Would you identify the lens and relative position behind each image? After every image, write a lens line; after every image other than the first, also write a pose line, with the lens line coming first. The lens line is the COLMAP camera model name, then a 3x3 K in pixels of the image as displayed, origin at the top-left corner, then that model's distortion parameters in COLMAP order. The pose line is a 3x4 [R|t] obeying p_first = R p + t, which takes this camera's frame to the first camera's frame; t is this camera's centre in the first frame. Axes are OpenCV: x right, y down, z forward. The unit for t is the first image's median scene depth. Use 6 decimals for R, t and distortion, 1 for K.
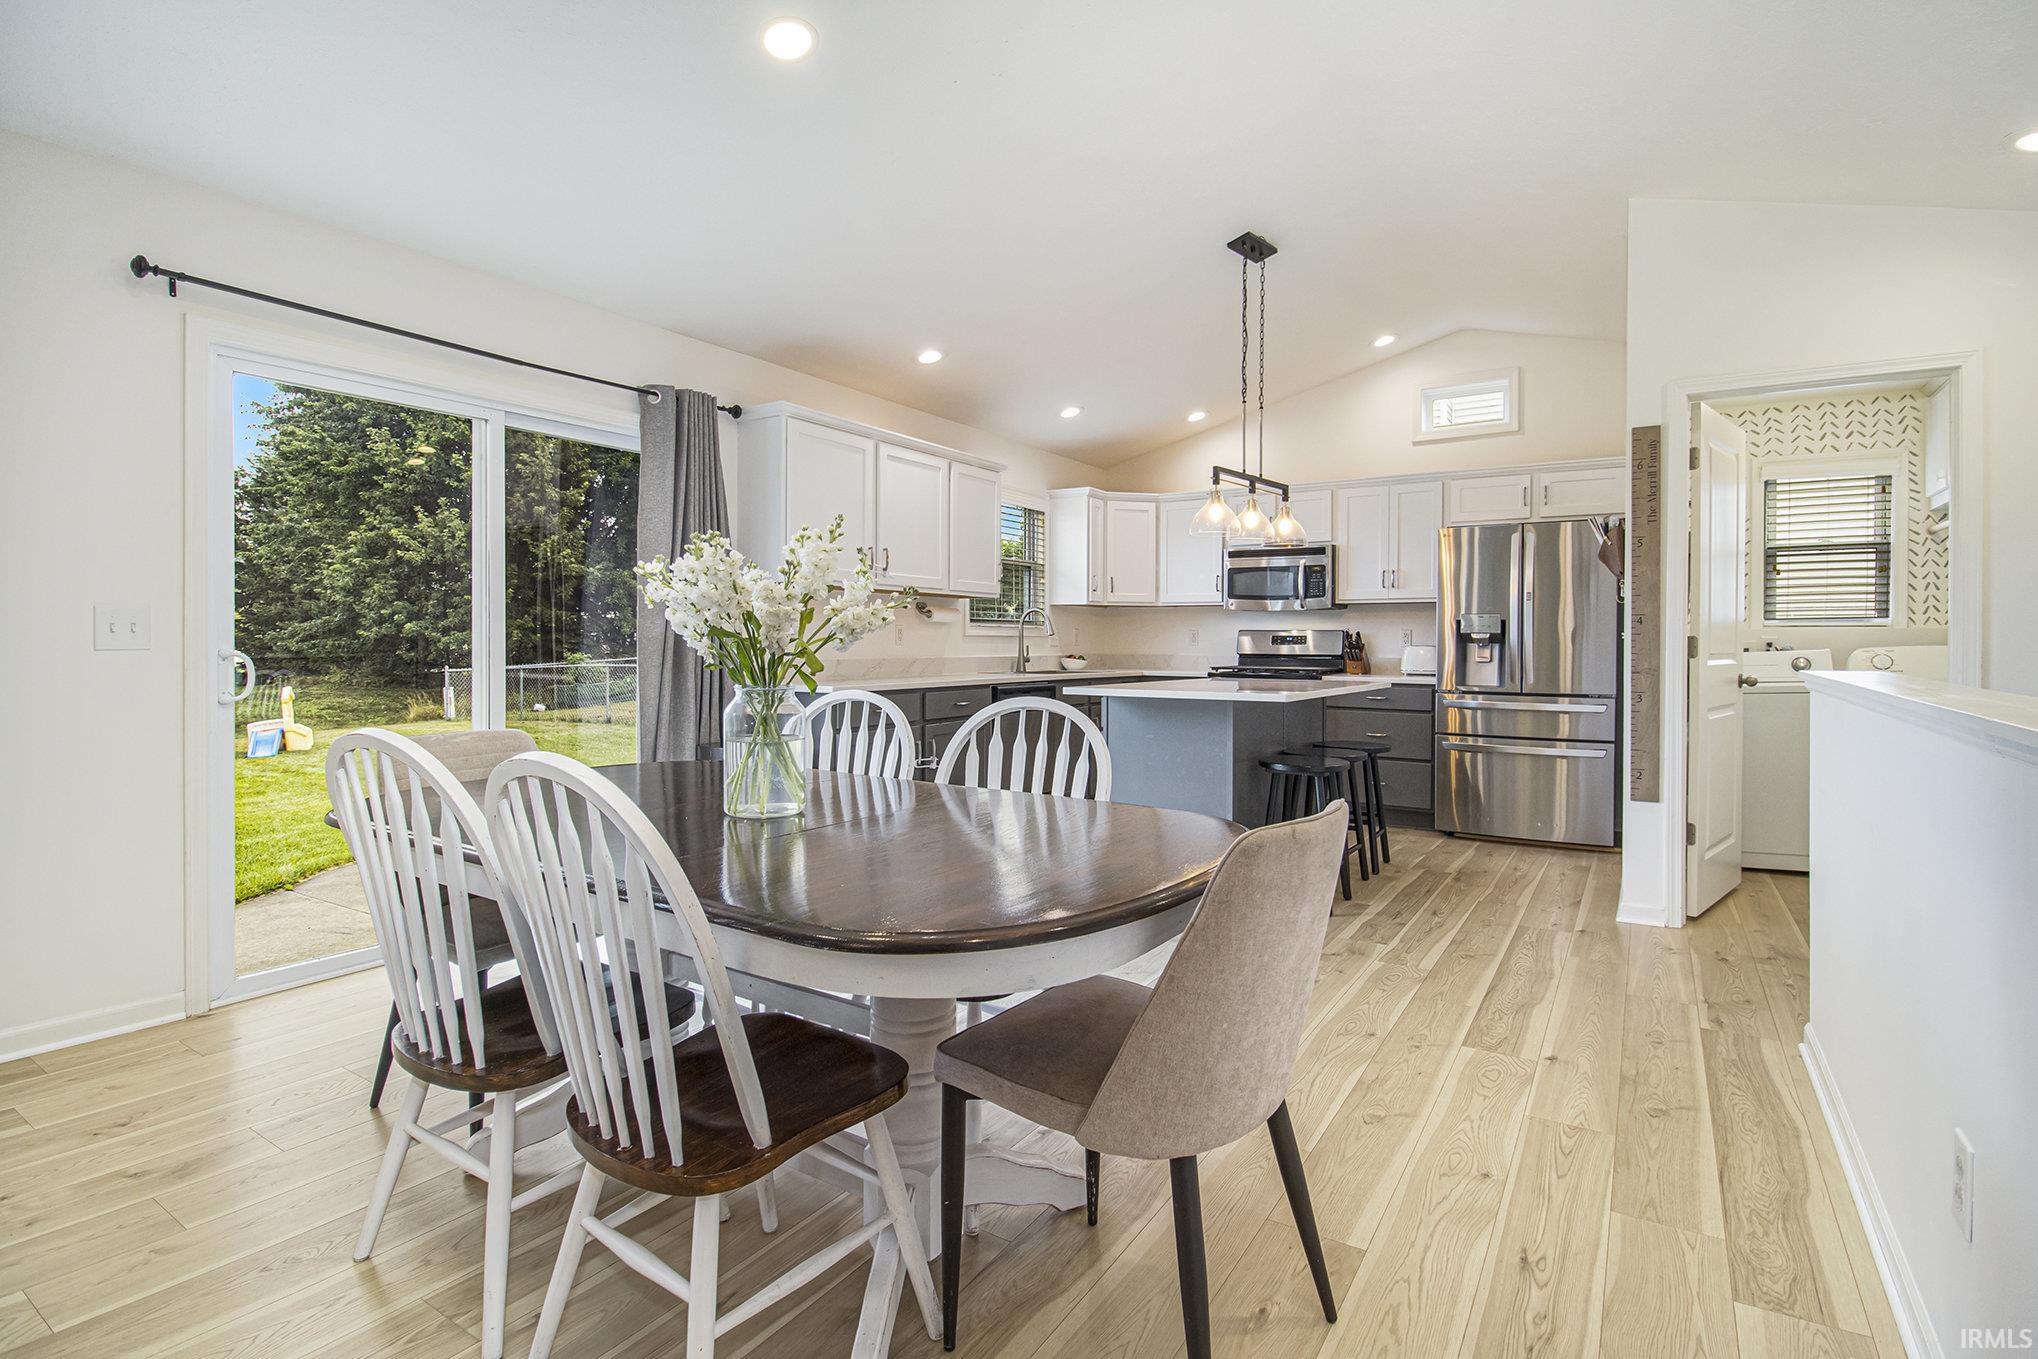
lens RADIAL K [[977.2, 0, 1037.0], [0, 977.2, 632.2], [0, 0, 1]] dist [-0.011969, -0.001411]
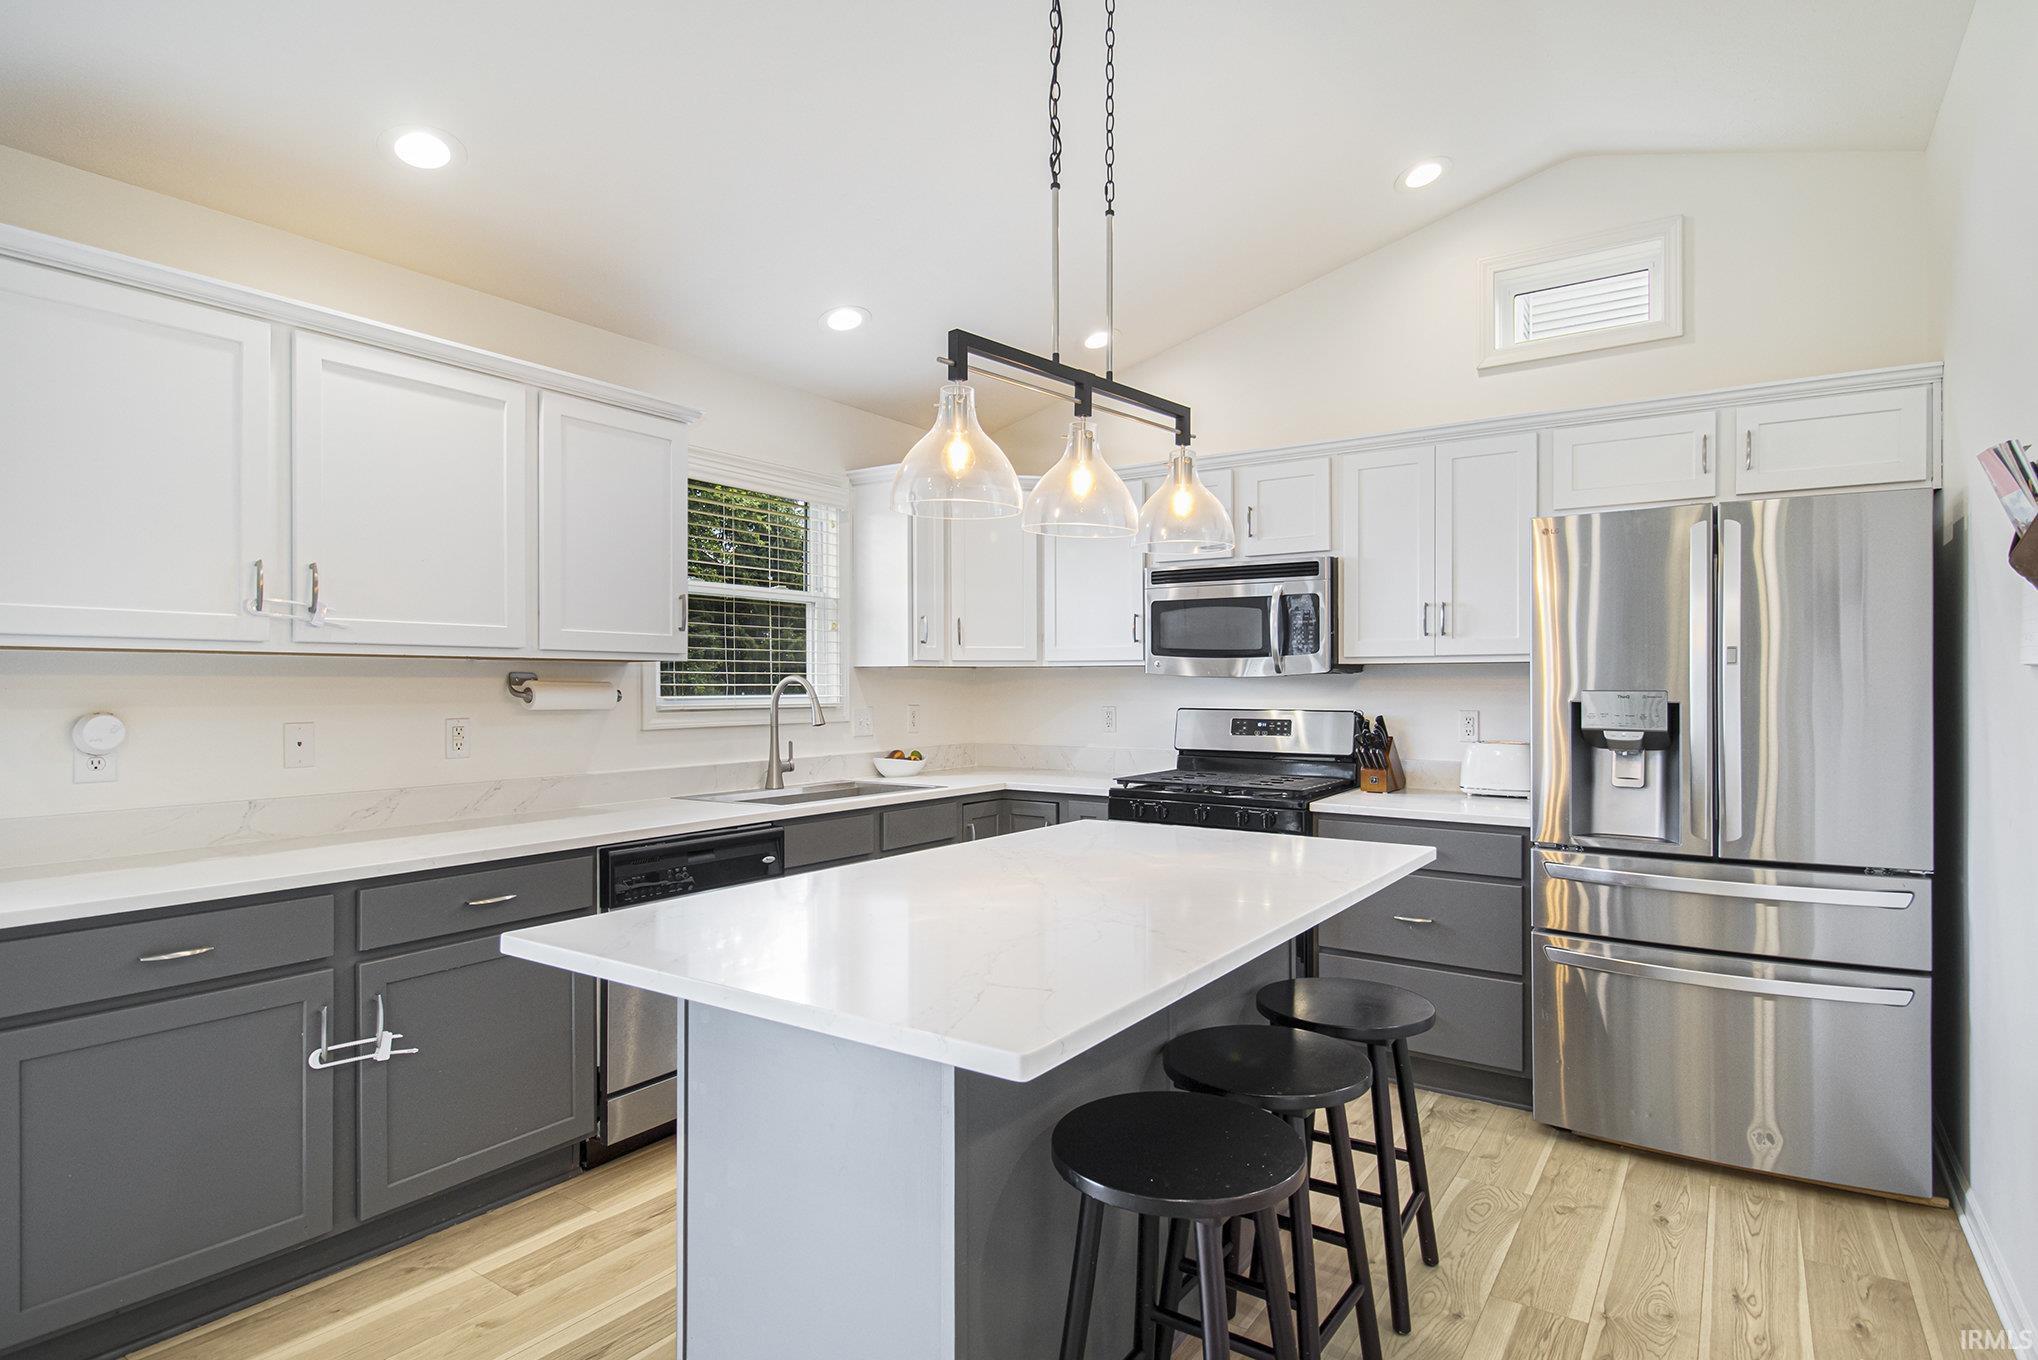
lens RADIAL K [[1106.3, 0, 1015.2], [0, 1106.3, 673.9], [0, 0, 1]] dist [-0.001786, 0.000663]
pose [[0.999537, -0.006433, -0.029751, 0.148892], [0.006327, 0.999973, -0.003671, -0.023812], [0.029774, 0.003481, 0.999551, 0.389818]]
